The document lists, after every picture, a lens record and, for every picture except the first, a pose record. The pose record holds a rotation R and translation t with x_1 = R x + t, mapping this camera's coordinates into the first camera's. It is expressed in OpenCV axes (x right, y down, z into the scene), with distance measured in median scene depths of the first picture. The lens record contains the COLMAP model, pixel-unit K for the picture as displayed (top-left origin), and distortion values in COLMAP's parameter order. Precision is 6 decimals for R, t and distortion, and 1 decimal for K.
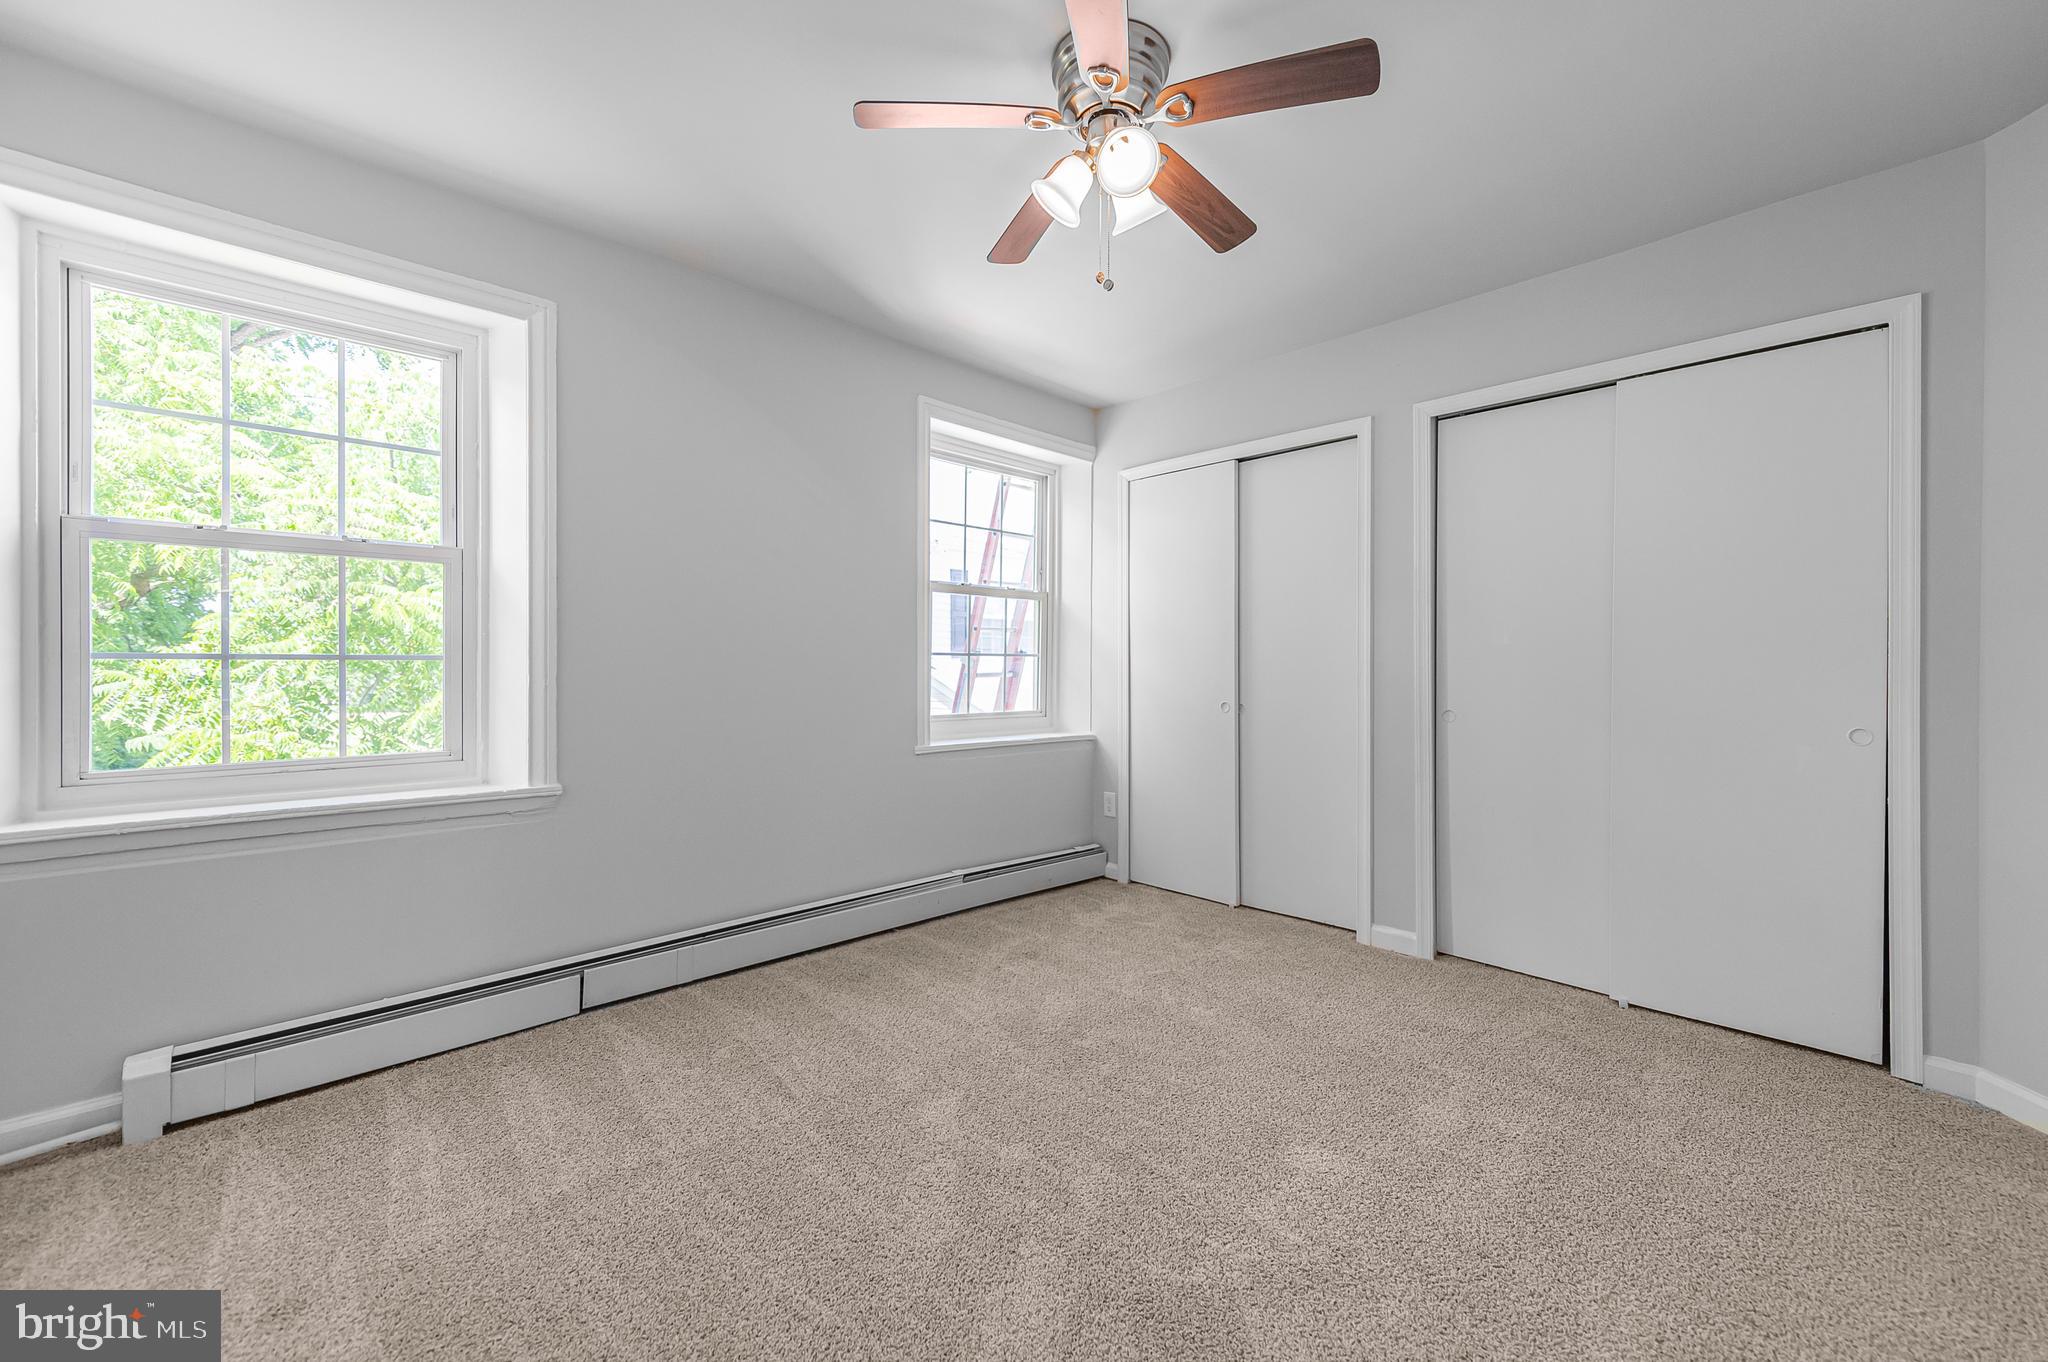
lens RADIAL K [[793.4, 0, 1034.7], [0, 793.4, 682.7], [0, 0, 1]] dist [0.011497, -0.004873]
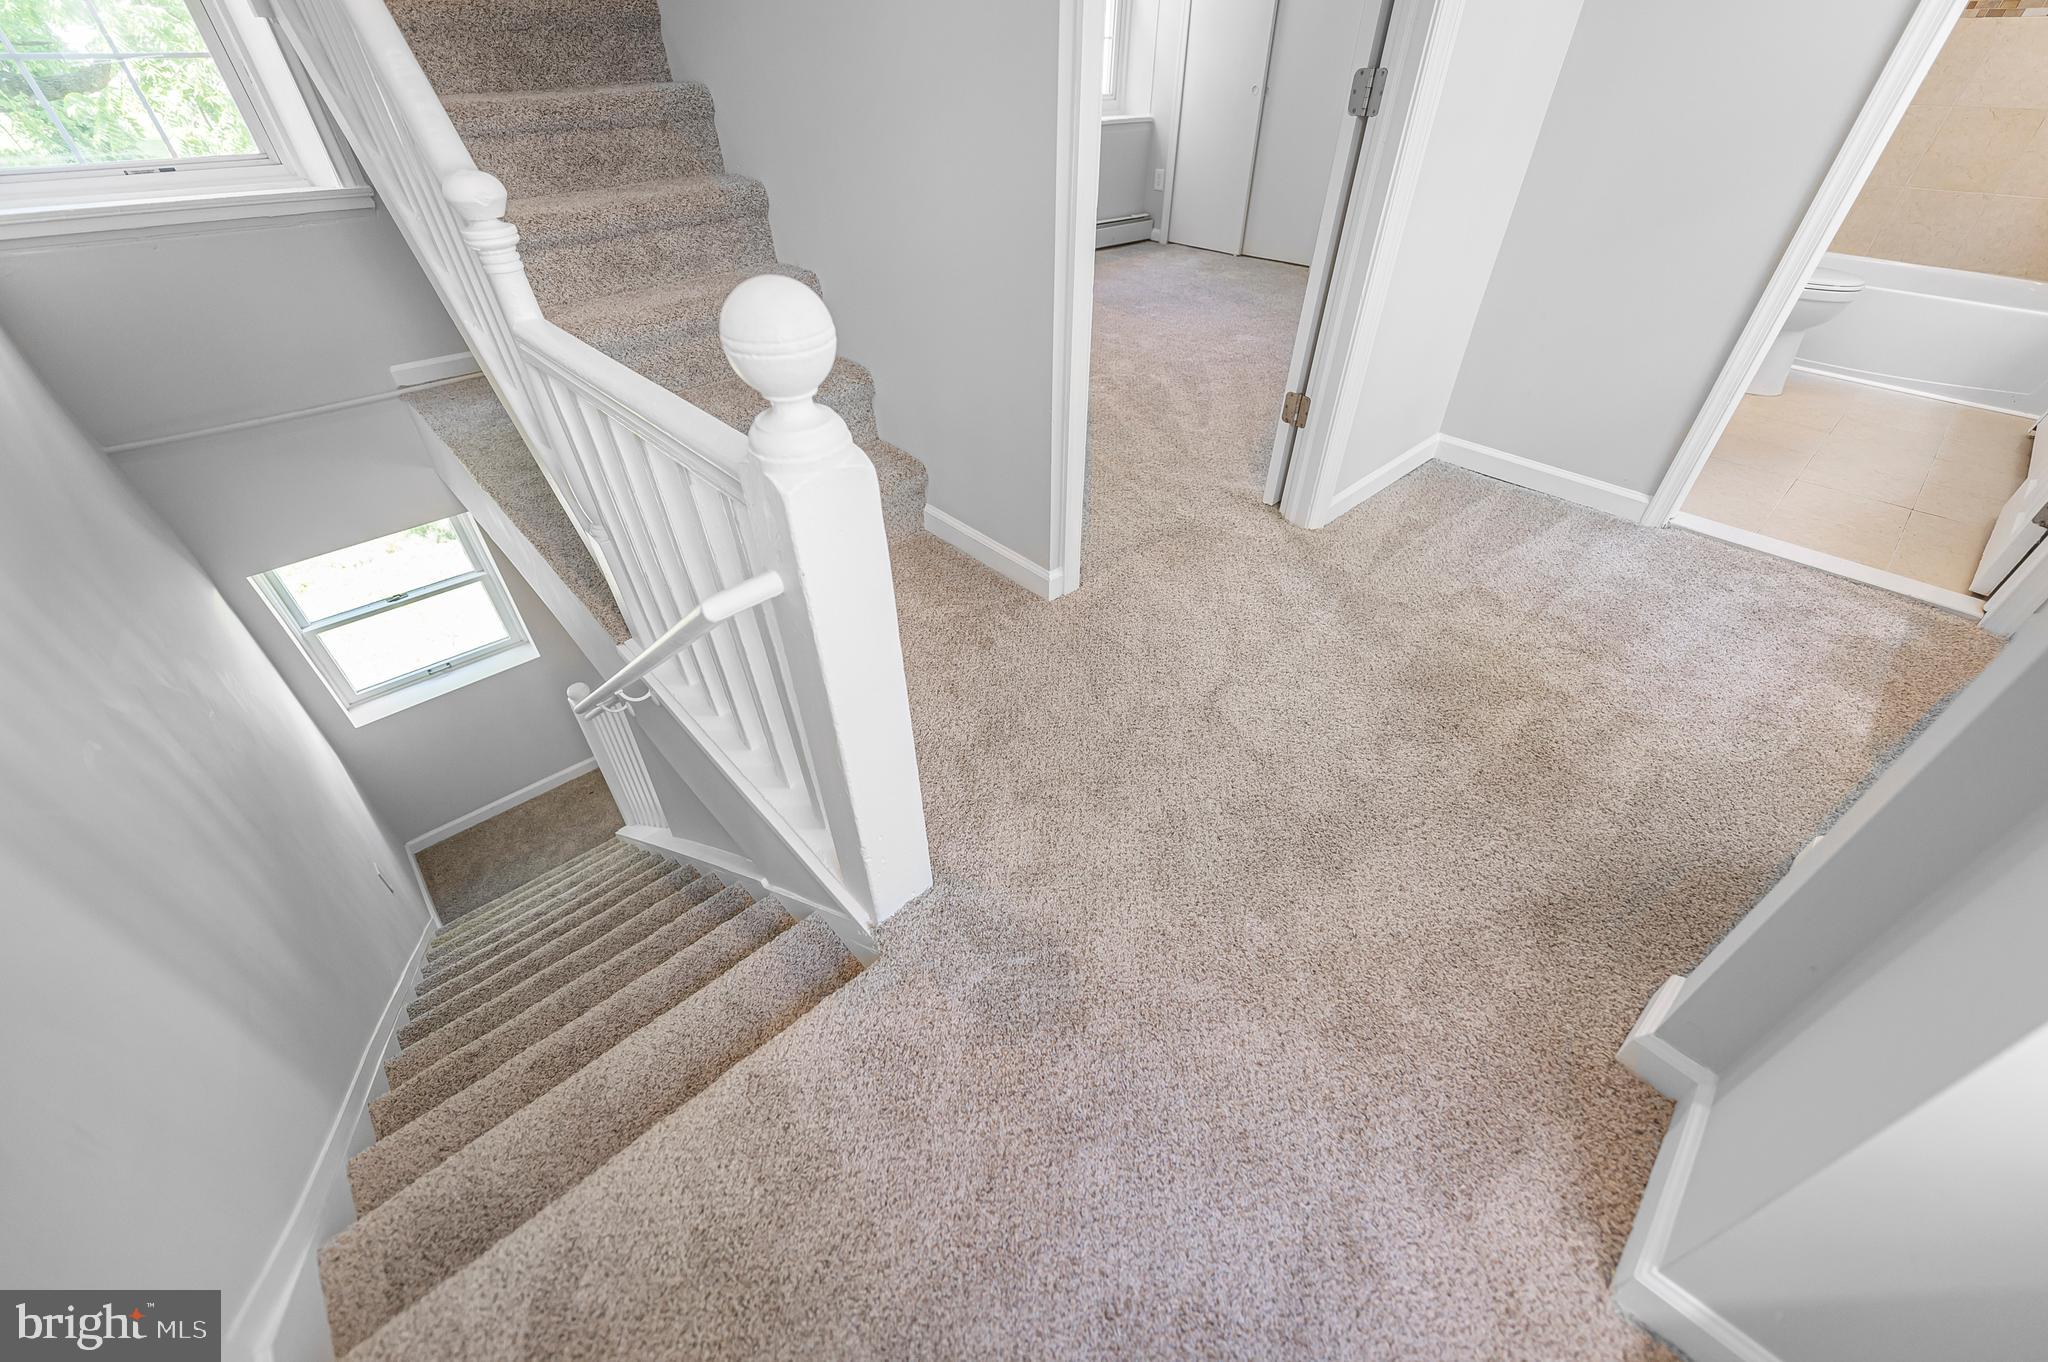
lens RADIAL K [[793.4, 0, 1043.2], [0, 793.4, 678.4], [0, 0, 1]] dist [0.011497, -0.004873]
pose [[0.999895, 0.014170, 0.002916, -0.108086], [-0.012960, 0.787762, 0.615843, -0.014042], [0.006430, -0.615816, 0.787864, -0.682370]]
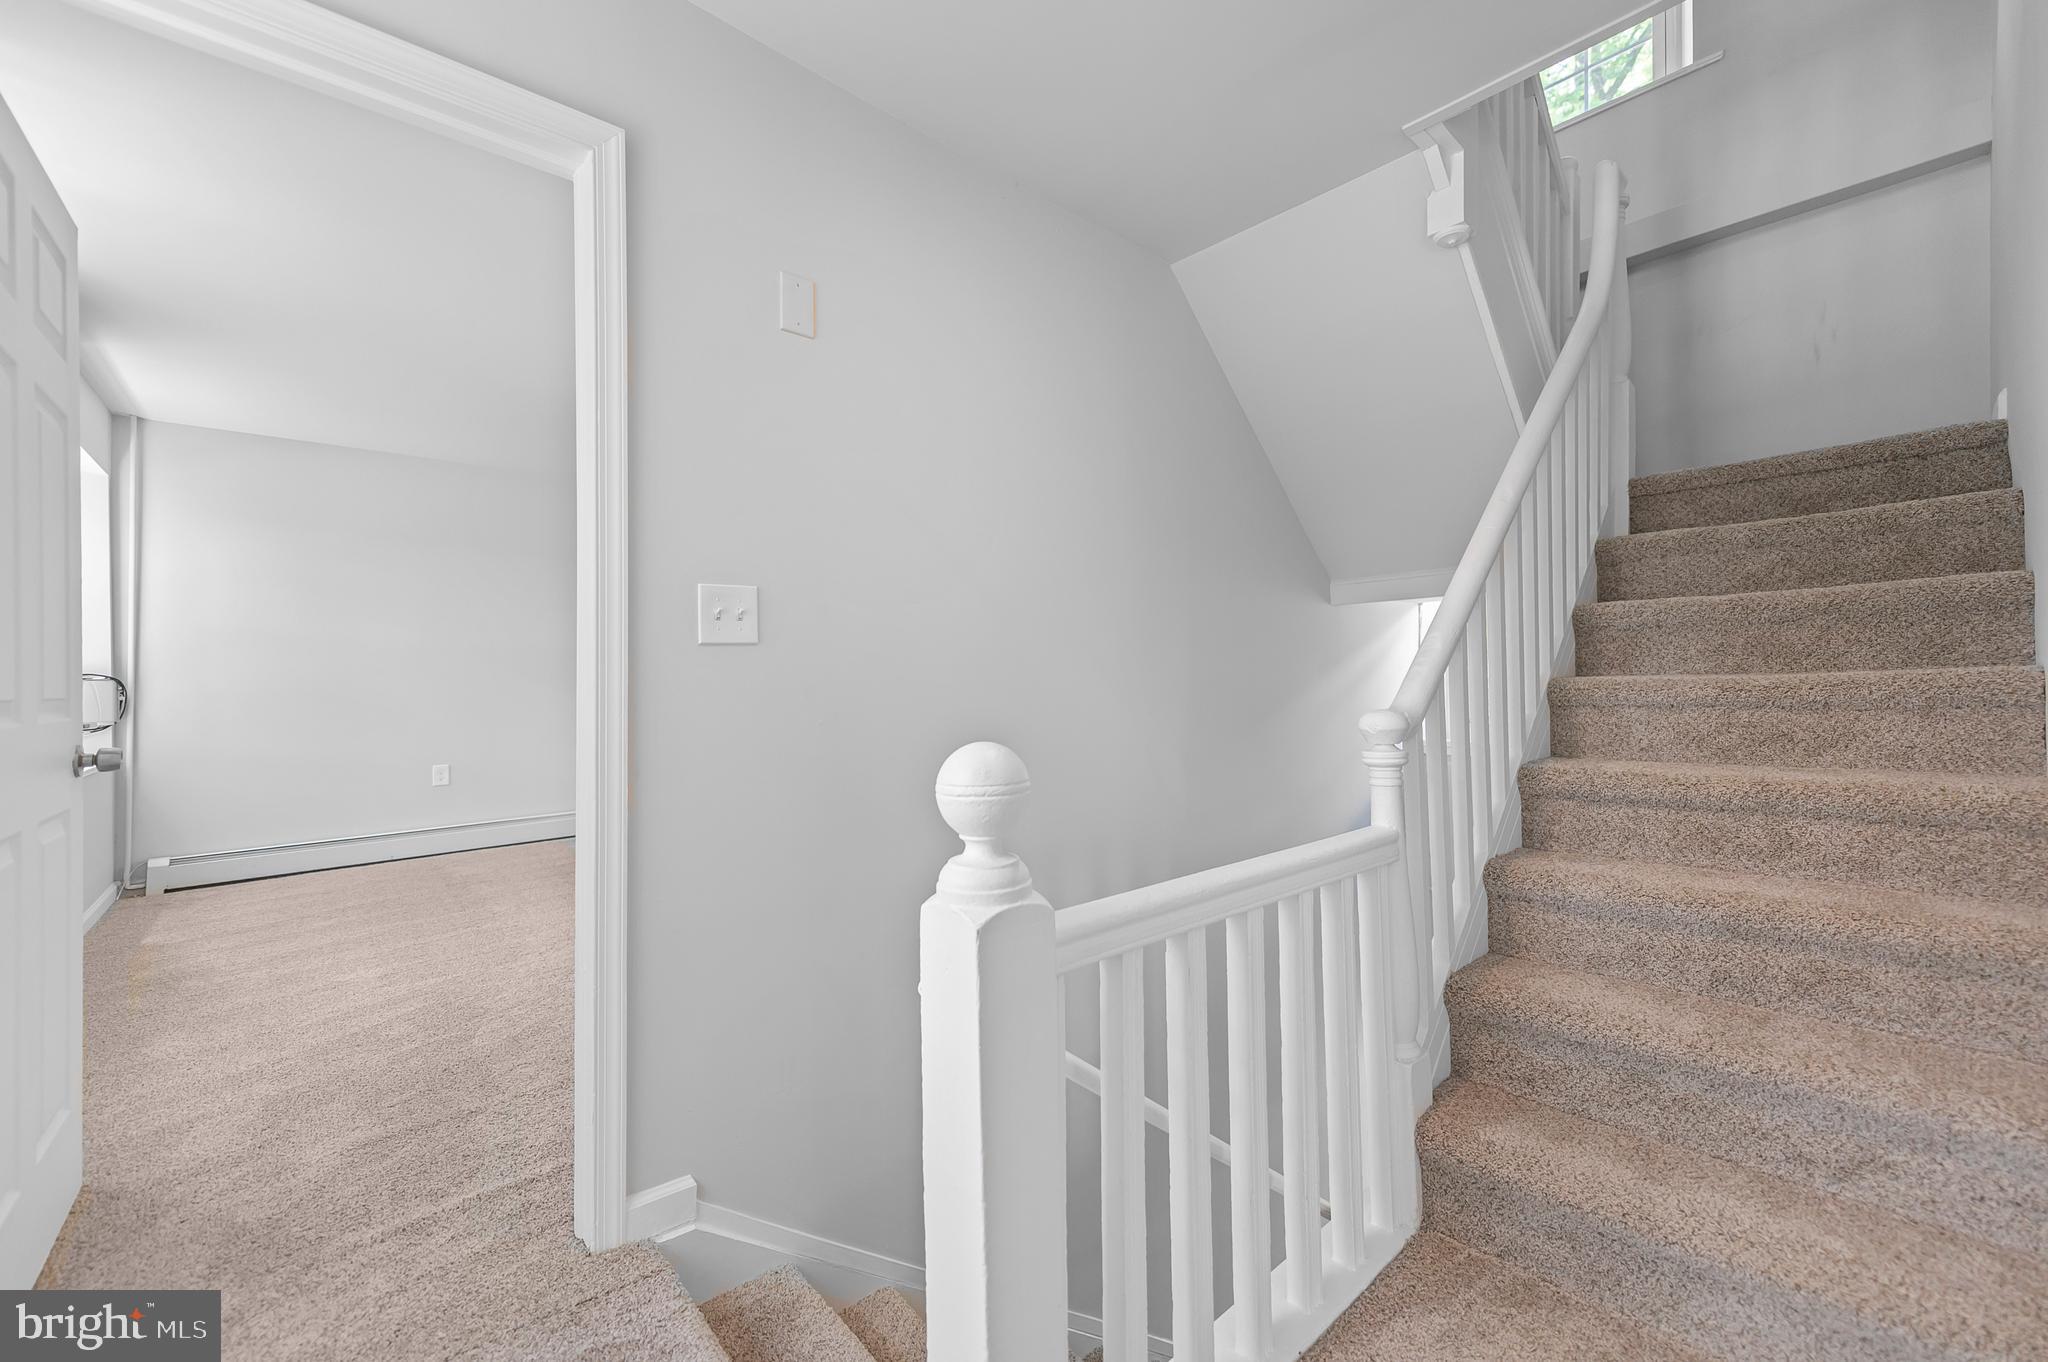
lens RADIAL K [[793.4, 0, 1026.9], [0, 793.4, 669.8], [0, 0, 1]] dist [0.011497, -0.004873]
pose [[-0.053251, 0.005327, -0.998567, 0.094892], [-0.005880, 0.999967, 0.005648, 0.012013], [0.998564, 0.006172, -0.053218, -0.397645]]
